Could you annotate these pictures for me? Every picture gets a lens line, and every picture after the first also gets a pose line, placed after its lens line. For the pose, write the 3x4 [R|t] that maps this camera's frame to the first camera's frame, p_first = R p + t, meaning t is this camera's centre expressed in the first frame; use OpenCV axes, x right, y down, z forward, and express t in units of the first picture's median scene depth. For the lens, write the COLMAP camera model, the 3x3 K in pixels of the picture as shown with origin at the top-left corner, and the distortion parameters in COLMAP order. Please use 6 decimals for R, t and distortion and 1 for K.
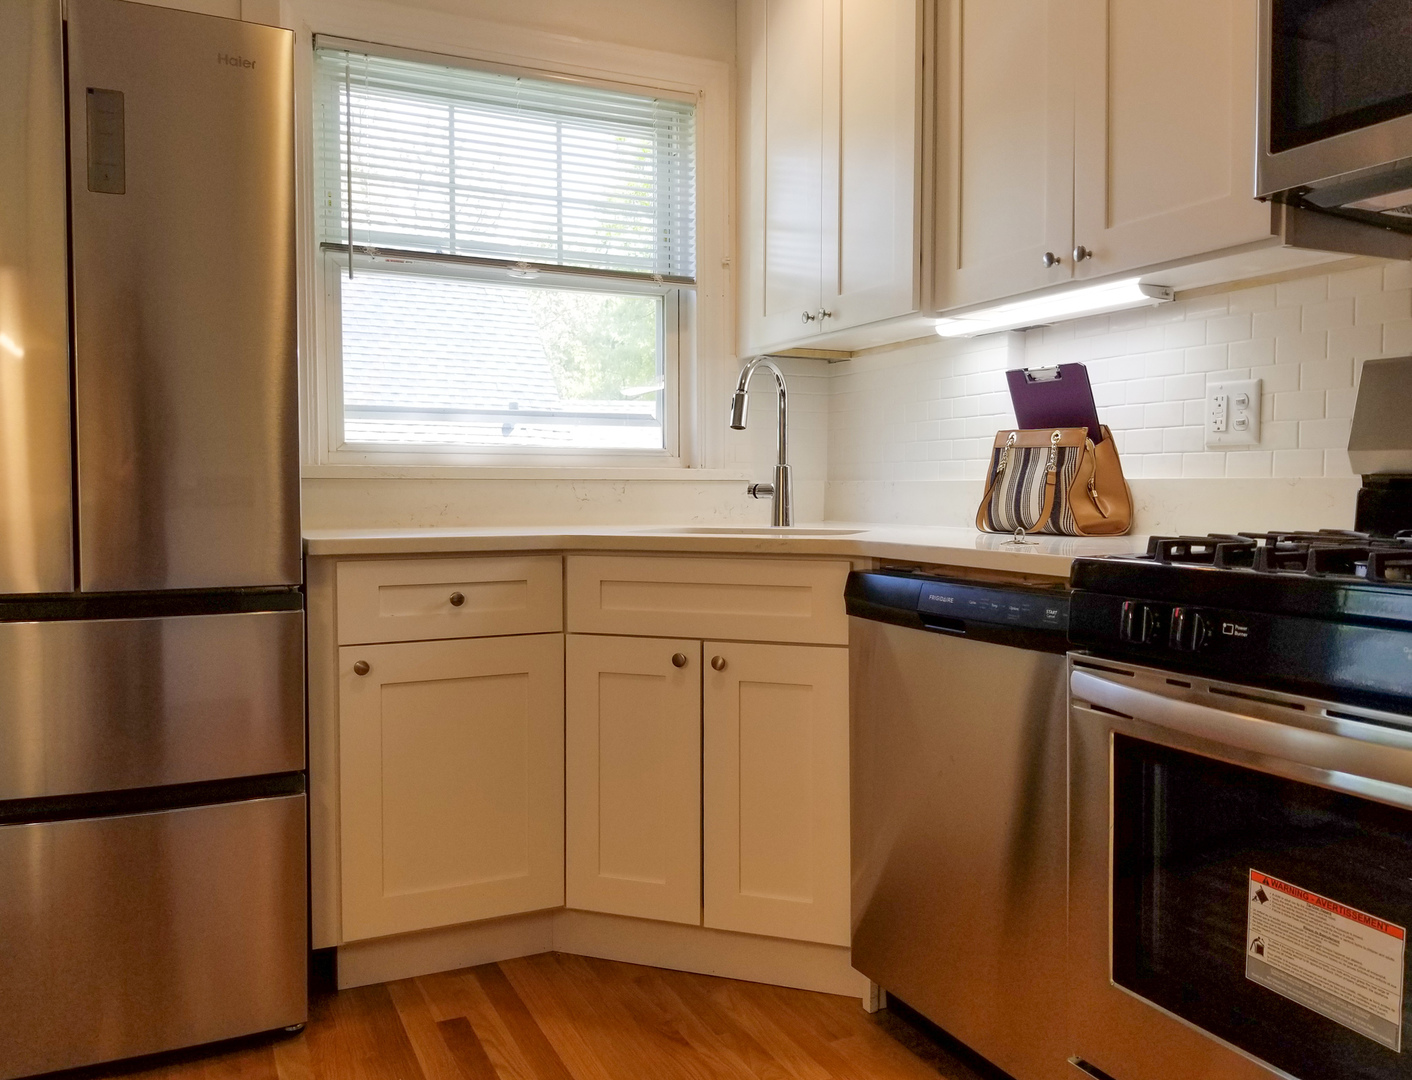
lens RADIAL K [[1165.3, 0, 707.4], [0, 1165.3, 525.2], [0, 0, 1]] dist [0.063363, -0.075817]
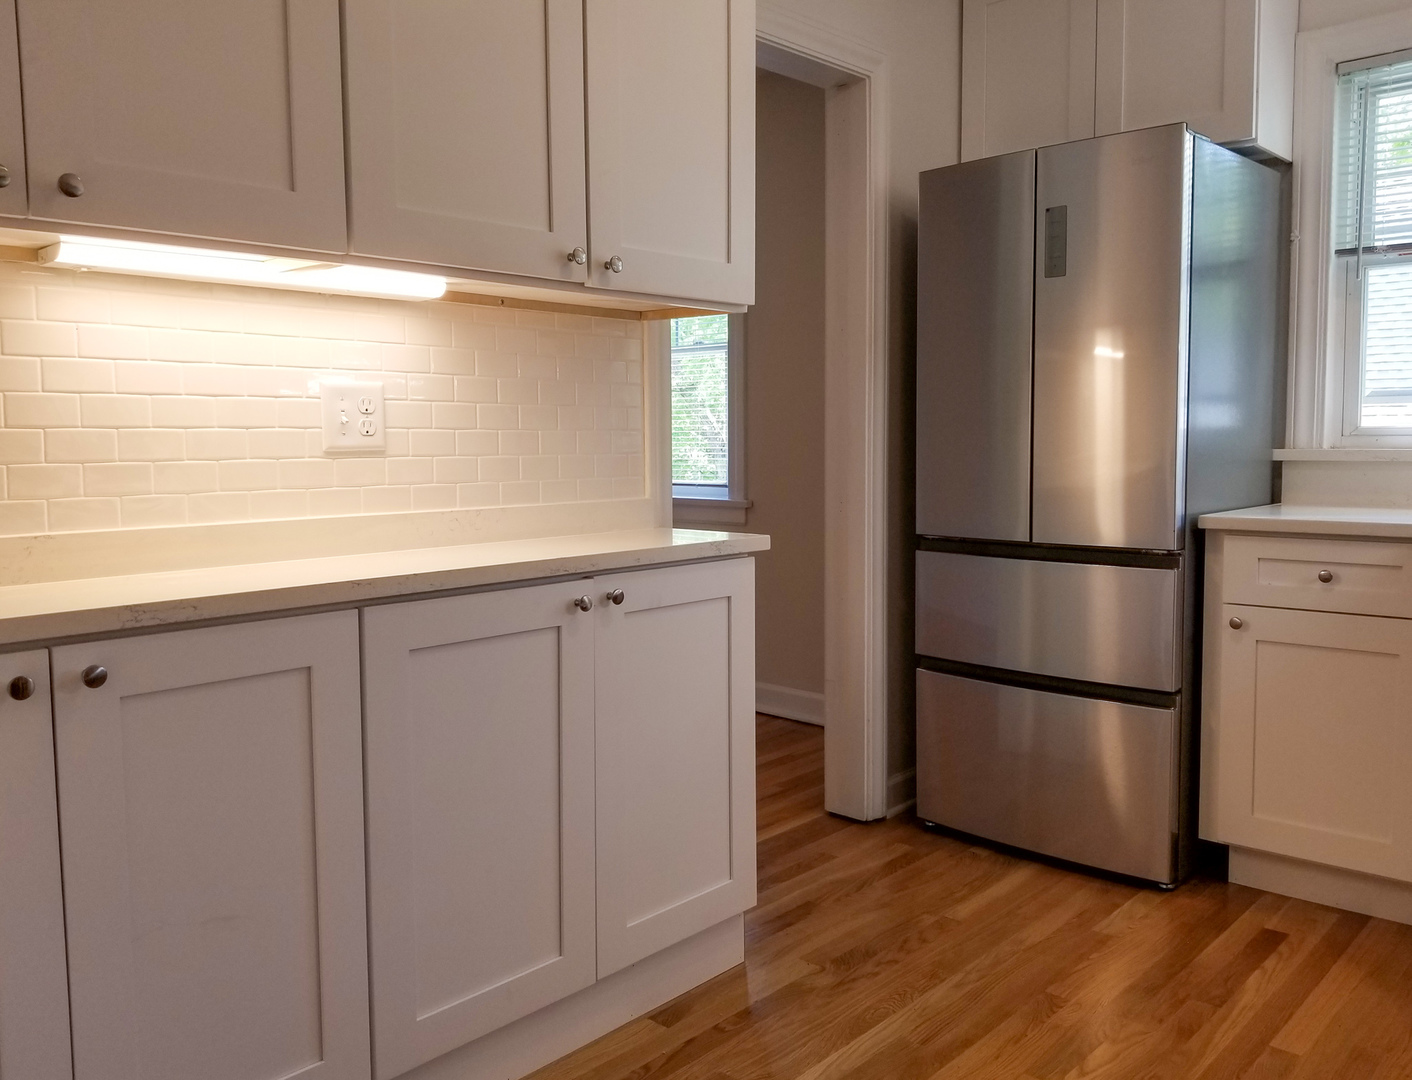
lens RADIAL K [[1165.3, 0, 707.4], [0, 1165.3, 525.2], [0, 0, 1]] dist [0.063363, -0.075817]
pose [[0.371557, 0.065729, -0.926080, 0.599979], [-0.023800, 0.997837, 0.061273, -0.040329], [0.928105, -0.000726, 0.372318, 0.033656]]
